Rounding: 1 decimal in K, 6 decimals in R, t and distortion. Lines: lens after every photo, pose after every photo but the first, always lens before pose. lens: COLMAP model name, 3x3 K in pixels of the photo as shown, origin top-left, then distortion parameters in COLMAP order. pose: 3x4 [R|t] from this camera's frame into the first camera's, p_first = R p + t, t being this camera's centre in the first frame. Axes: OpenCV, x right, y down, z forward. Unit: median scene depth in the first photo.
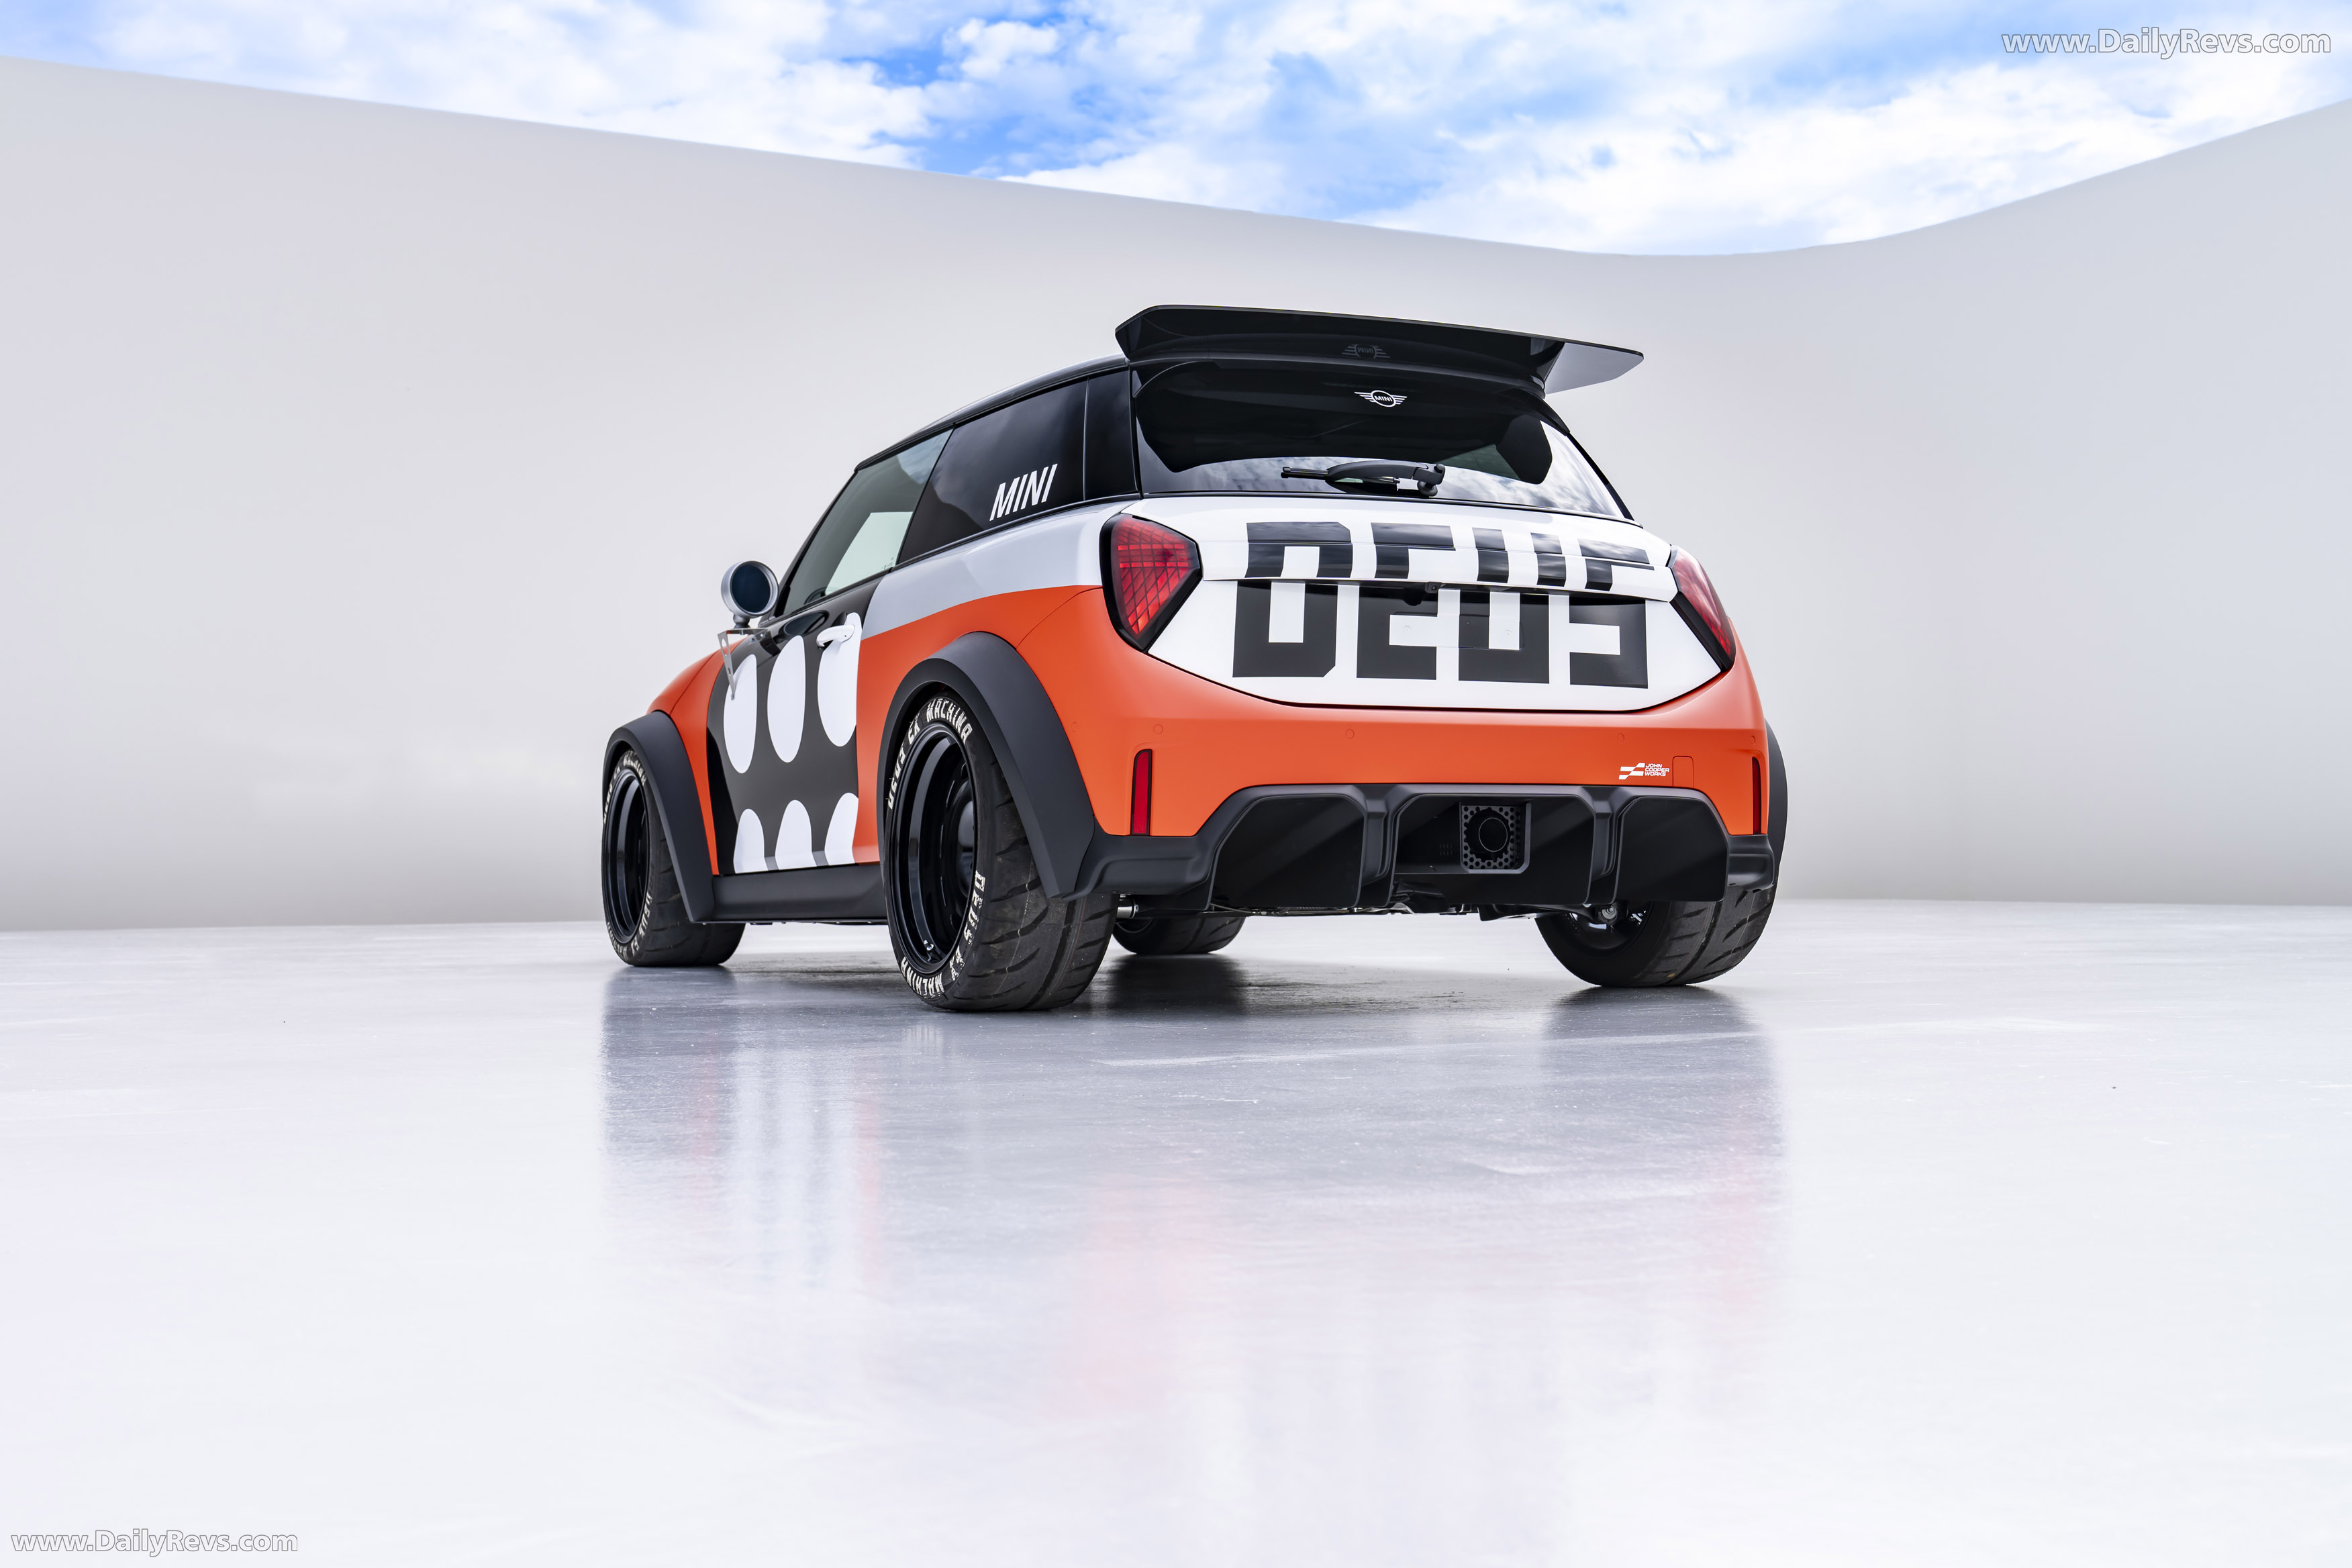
lens RADIAL K [[2497.8, 0, 1176.0], [0, 2497.8, 784.0], [0, 0, 1]] dist [0.001474, 0.000347]
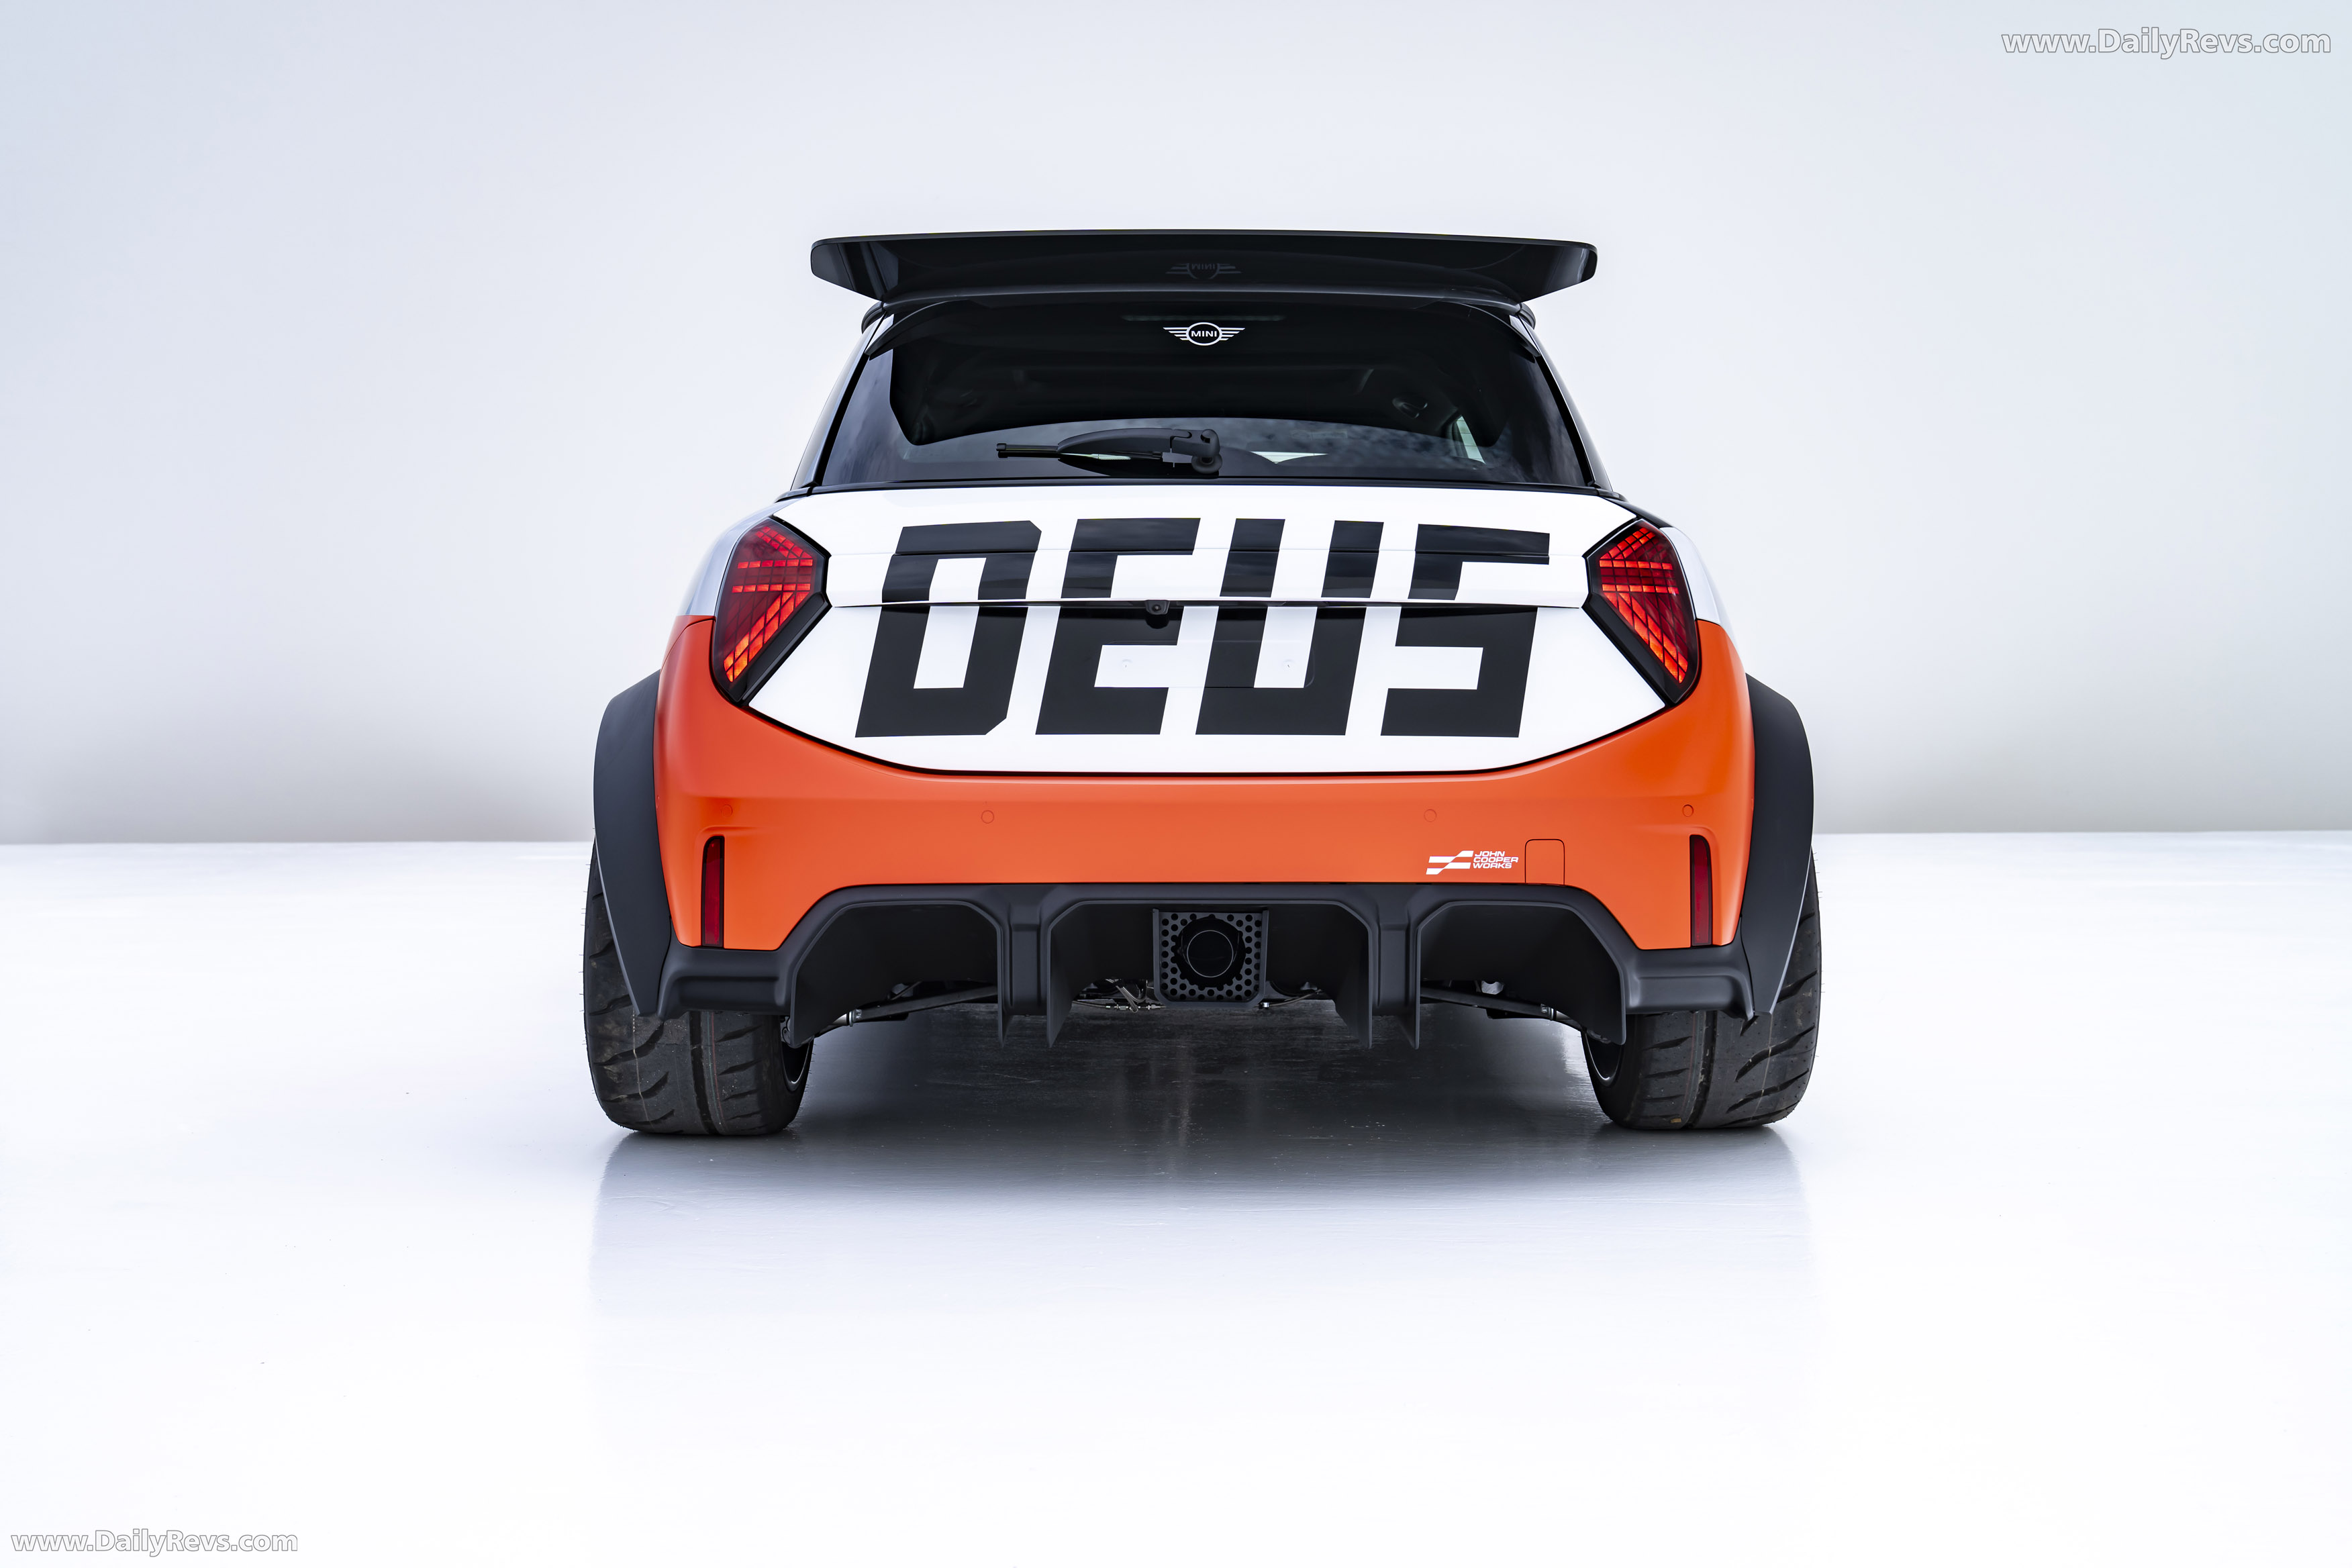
lens RADIAL K [[2497.8, 0, 1176.0], [0, 2497.8, 784.0], [0, 0, 1]] dist [0.001474, 0.000347]
pose [[0.906883, 0.019975, -0.420909, 0.412250], [0.006887, 0.998040, 0.062202, -0.071989], [0.421327, -0.059309, 0.904968, 0.342104]]
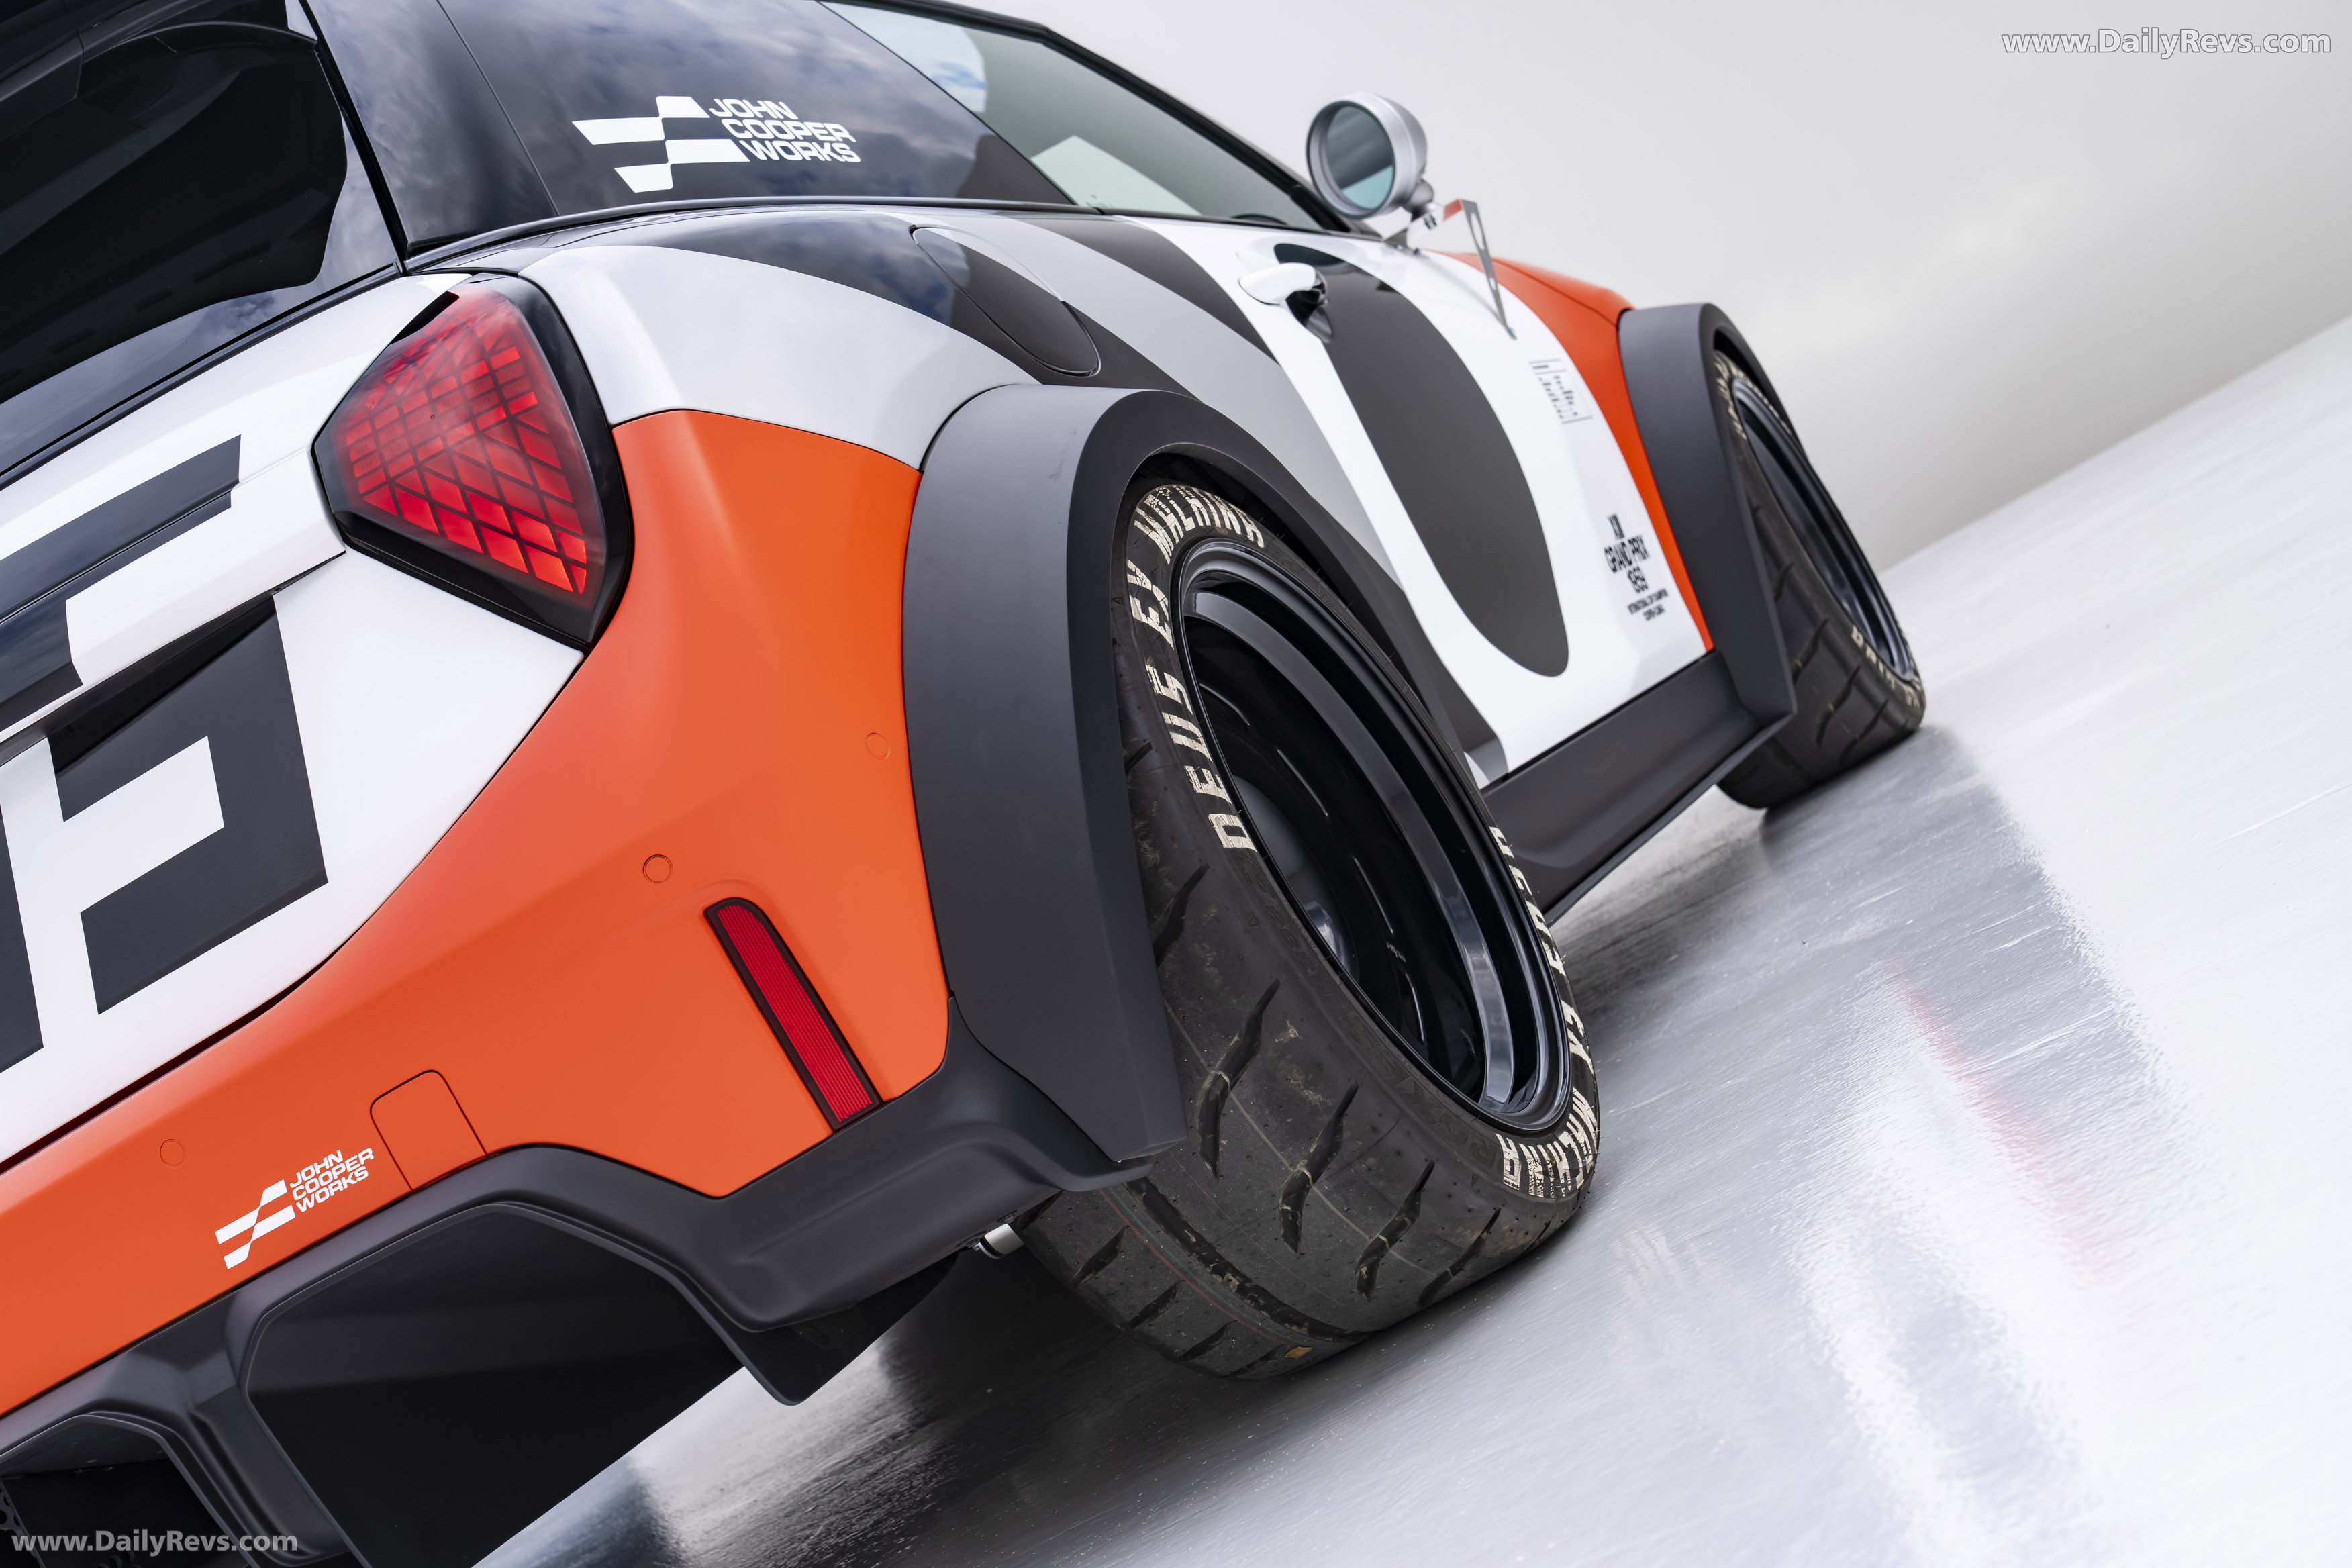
lens RADIAL K [[3368.5, 0, 1176.0], [0, 3368.5, 784.0], [0, 0, 1]] dist [0.006288, 0.059845]
pose [[0.621664, -0.342463, -0.704453, 0.585554], [0.497874, 0.867066, 0.017847, -0.003115], [0.604695, -0.361823, 0.709526, 0.797398]]
